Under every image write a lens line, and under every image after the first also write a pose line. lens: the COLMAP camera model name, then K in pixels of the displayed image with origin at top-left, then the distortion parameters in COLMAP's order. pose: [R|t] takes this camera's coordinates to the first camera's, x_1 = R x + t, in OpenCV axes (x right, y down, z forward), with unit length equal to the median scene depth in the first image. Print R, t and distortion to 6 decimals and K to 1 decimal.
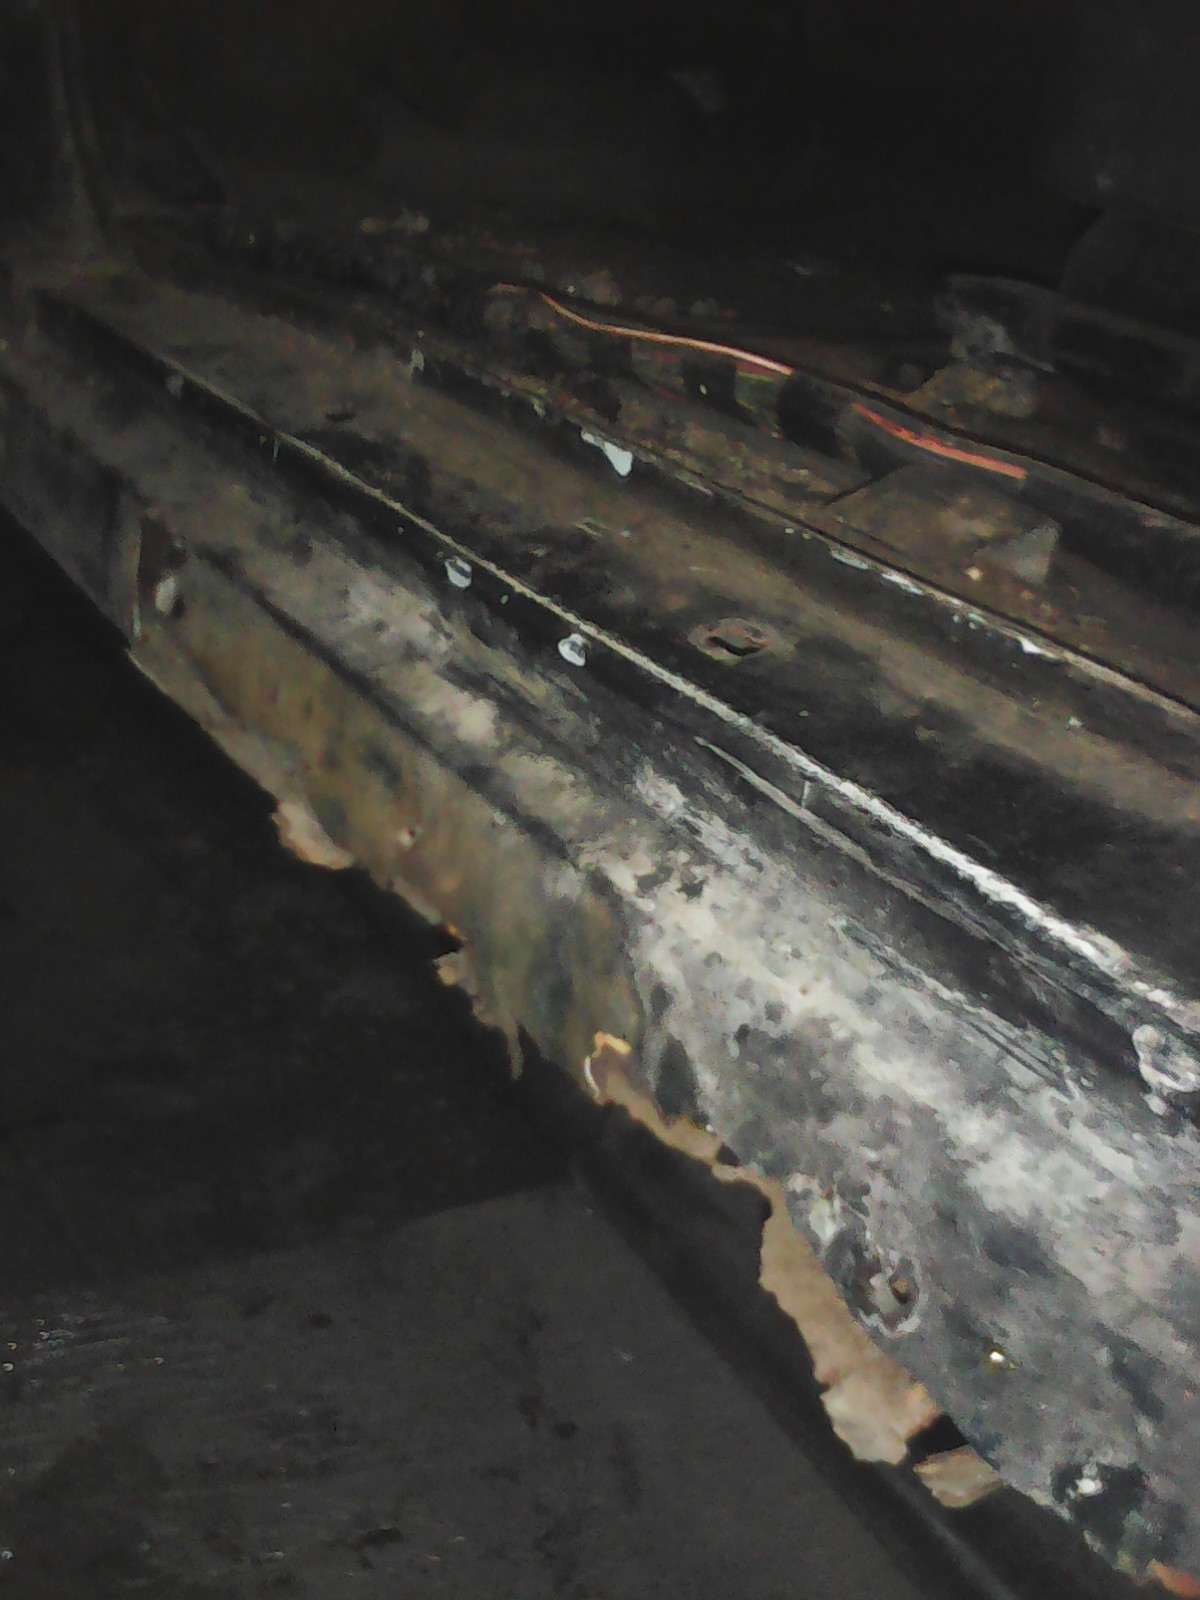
lens RADIAL K [[1382.9, 0, 599.0], [0, 1382.9, 799.8], [0, 0, 1]] dist [-0.004276, -0.012631]
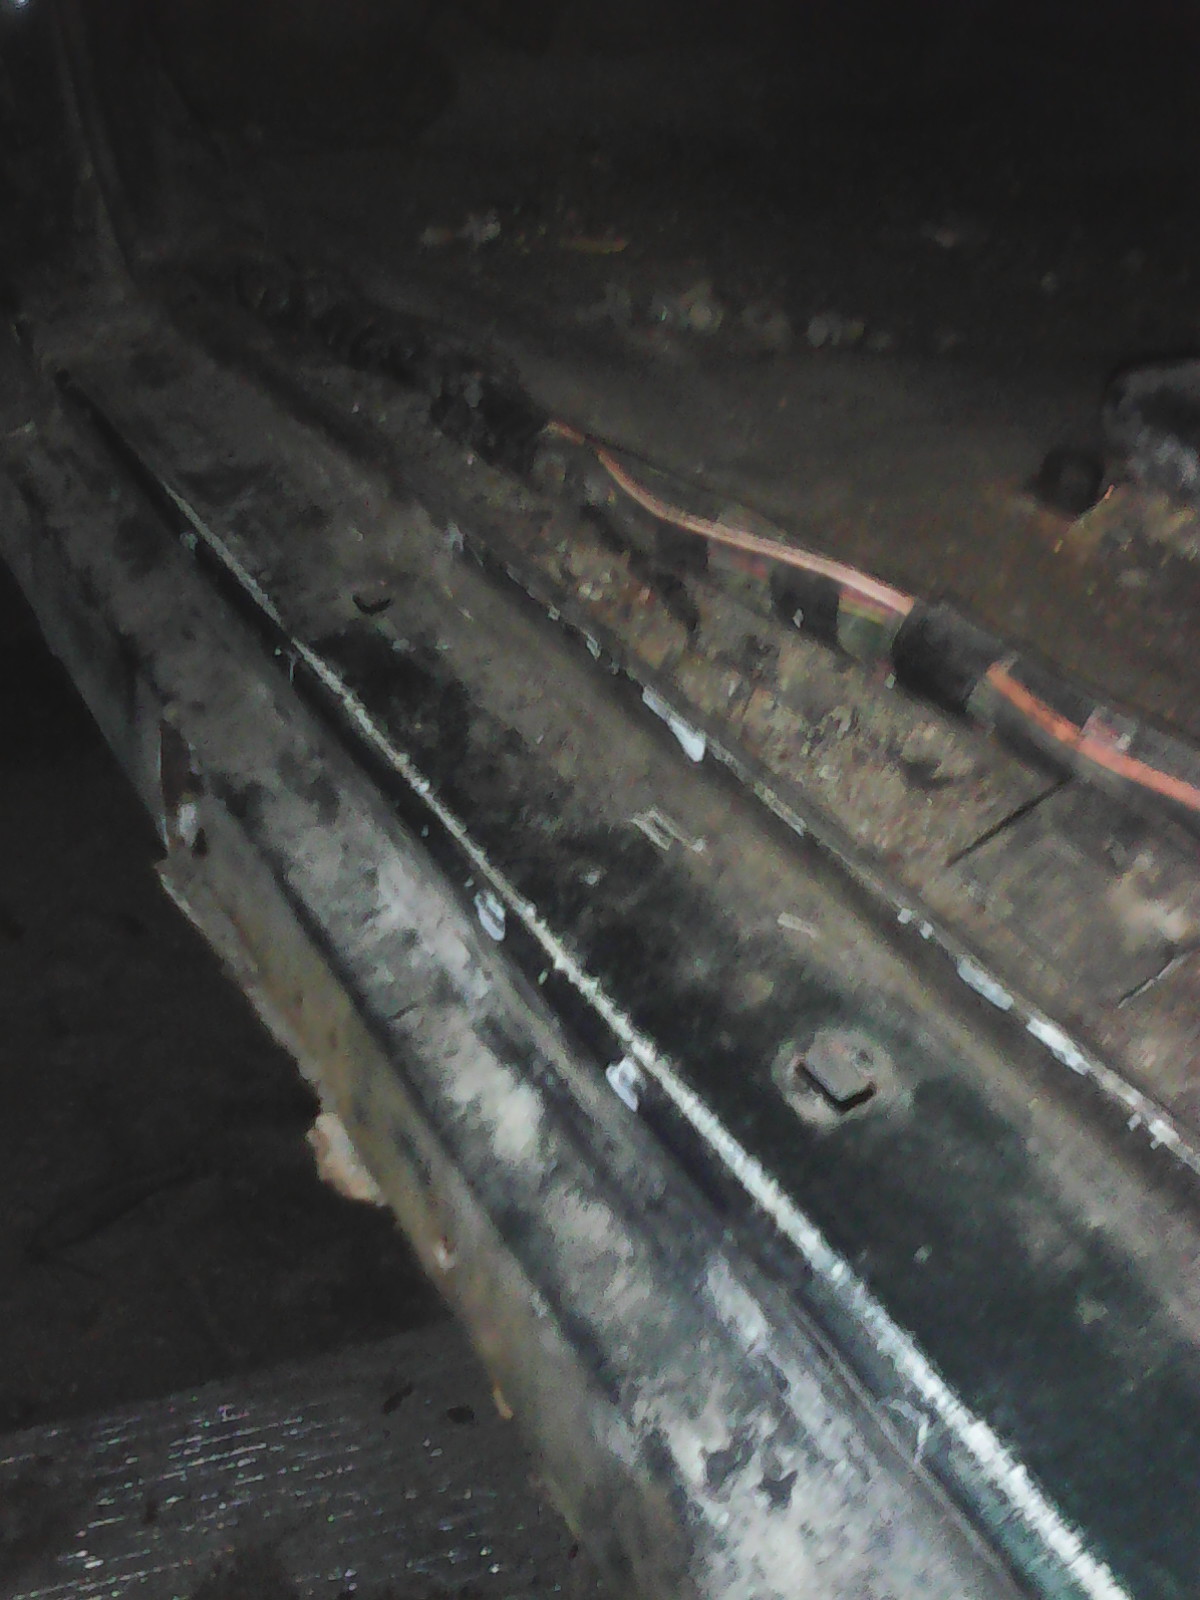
lens RADIAL K [[1380.8, 0, 623.0], [0, 1380.8, 798.2], [0, 0, 1]] dist [0.047140, -0.095073]
pose [[0.993802, -0.036490, -0.105003, 0.062315], [0.048594, 0.992161, 0.115128, -0.325900], [0.099979, -0.119517, 0.987785, 0.228453]]
